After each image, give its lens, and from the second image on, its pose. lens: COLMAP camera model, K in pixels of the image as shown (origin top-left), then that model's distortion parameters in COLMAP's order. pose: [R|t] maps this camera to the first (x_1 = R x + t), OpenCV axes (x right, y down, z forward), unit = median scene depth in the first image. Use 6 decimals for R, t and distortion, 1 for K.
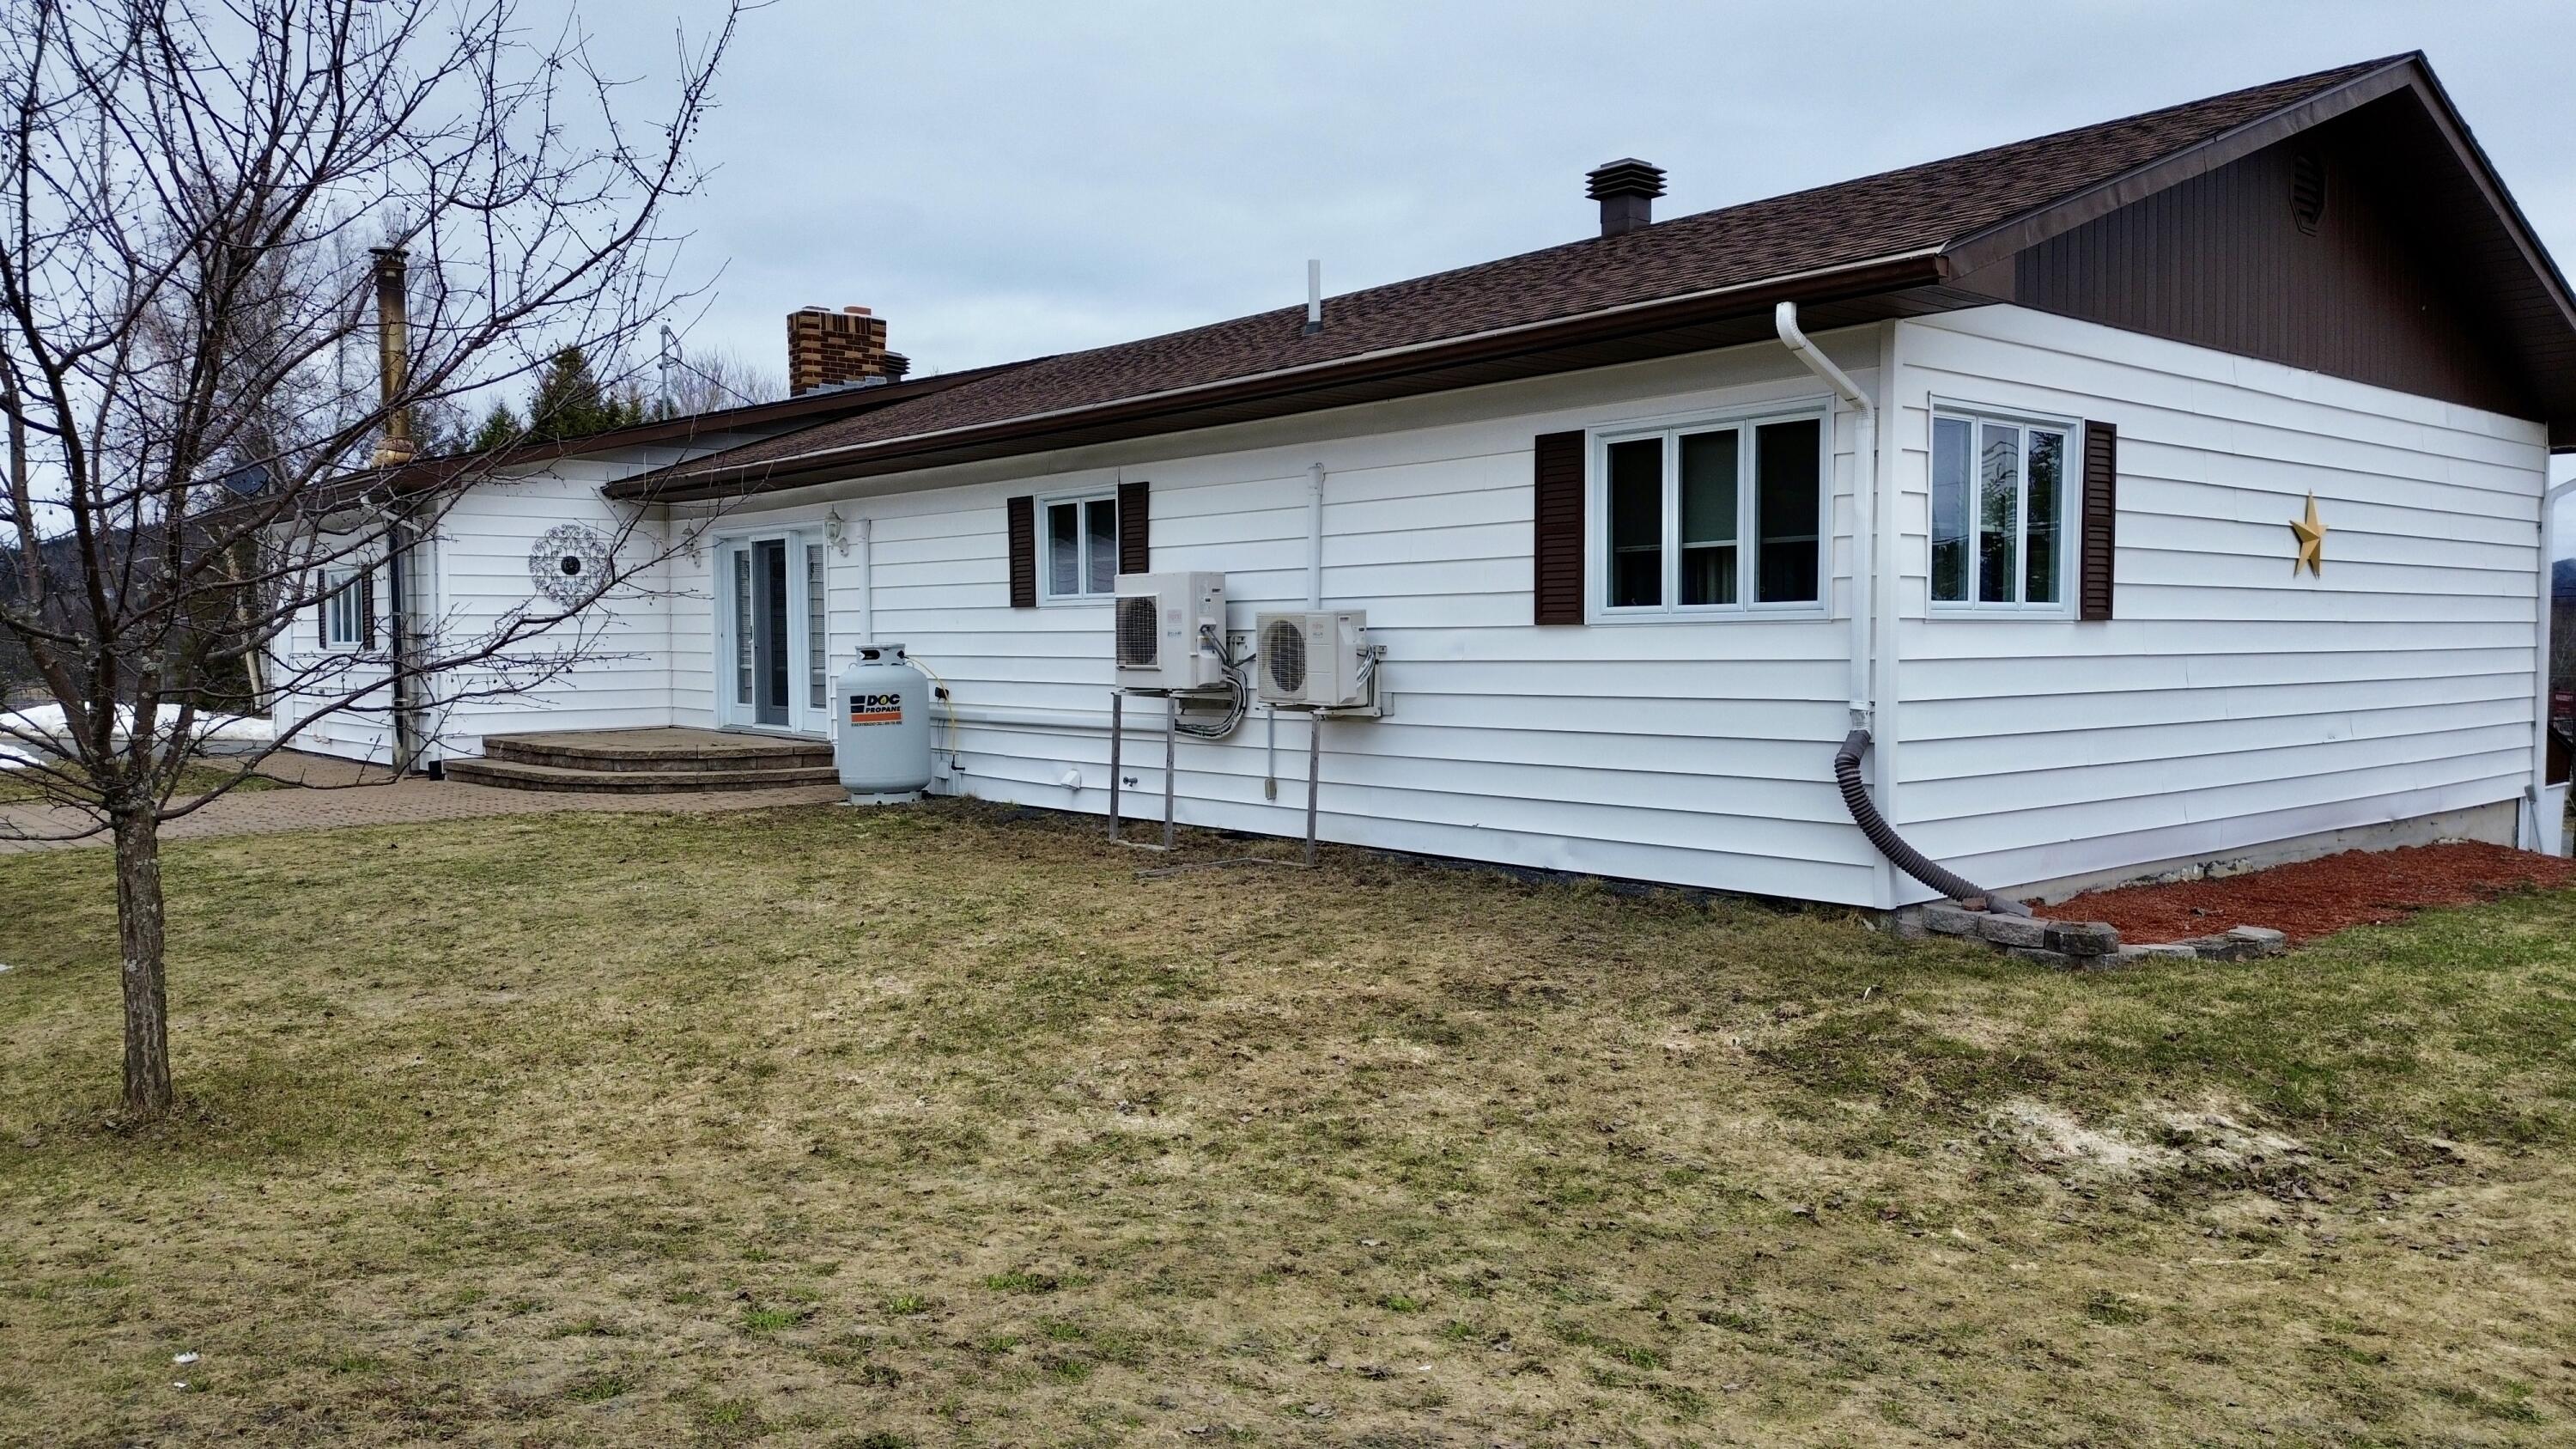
lens RADIAL K [[1813.4, 0, 1300.4], [0, 1813.4, 728.3], [0, 0, 1]] dist [0.060686, -0.039055]
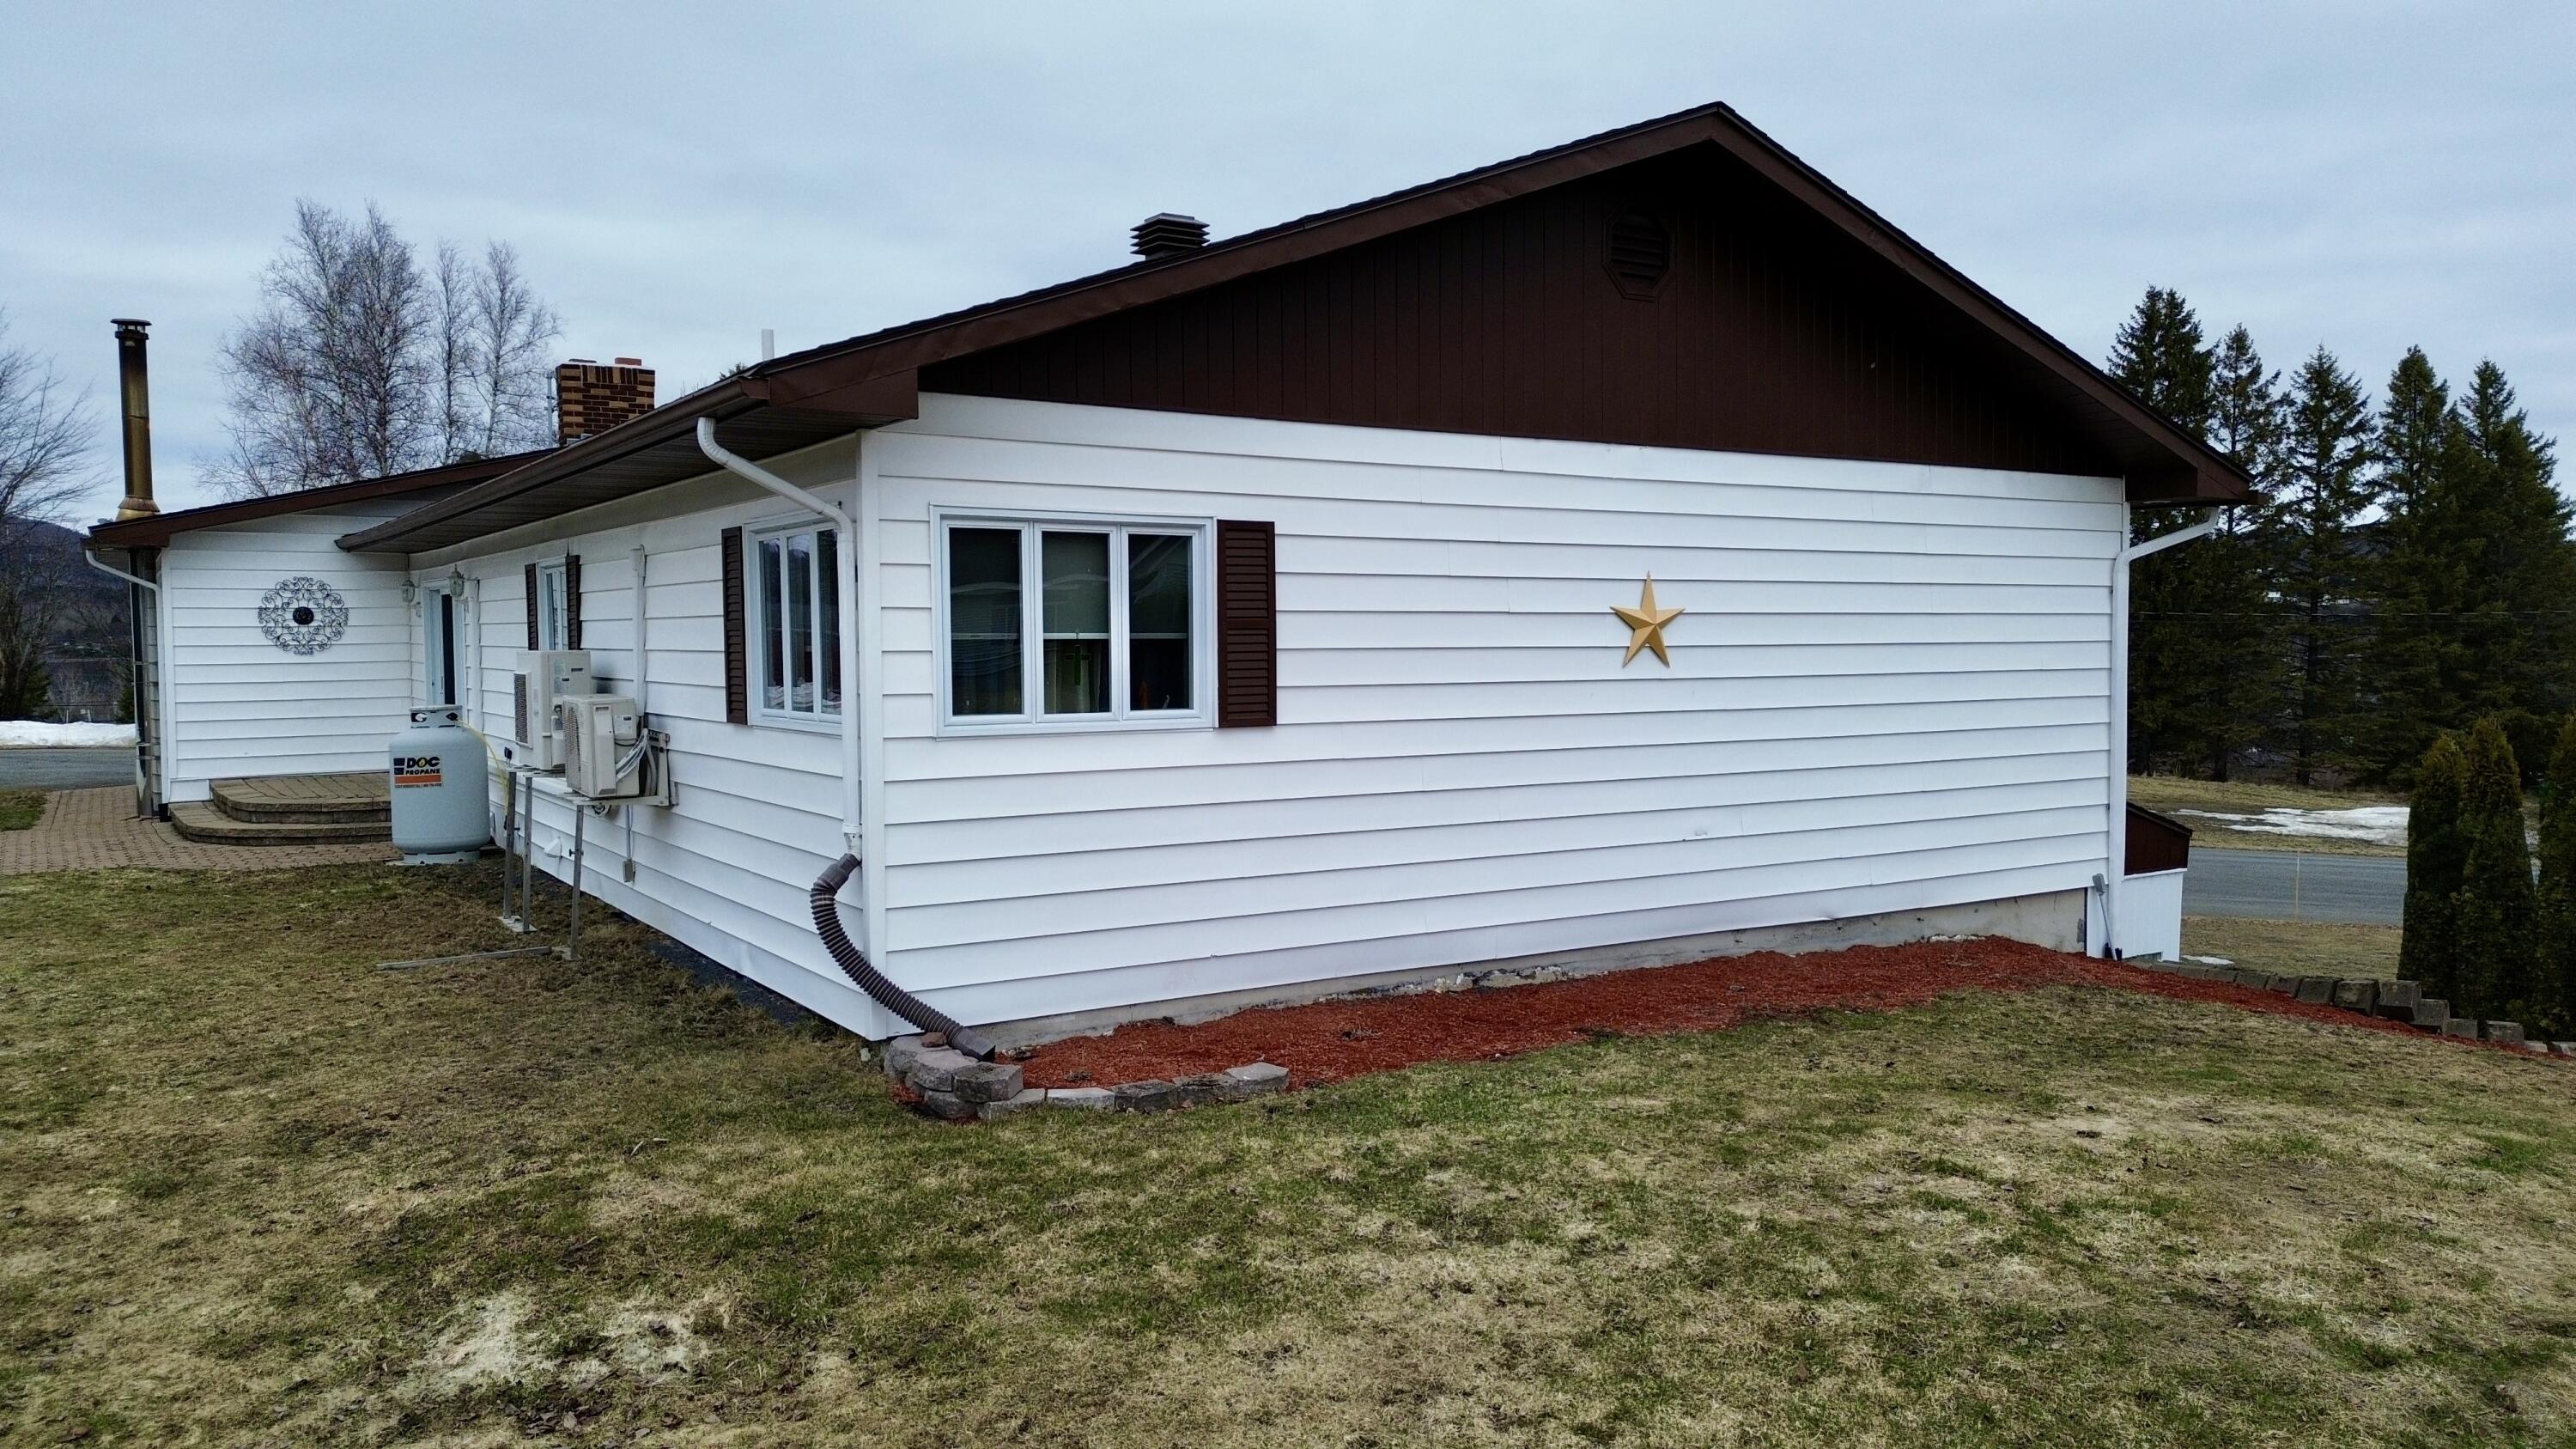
lens RADIAL K [[1813.4, 0, 1288.0], [0, 1813.4, 729.7], [0, 0, 1]] dist [0.060686, -0.039055]
pose [[0.990382, 0.007350, -0.138162, 0.519951], [-0.006924, 0.999970, 0.003563, -0.053999], [0.138184, -0.002572, 0.990403, 0.061218]]
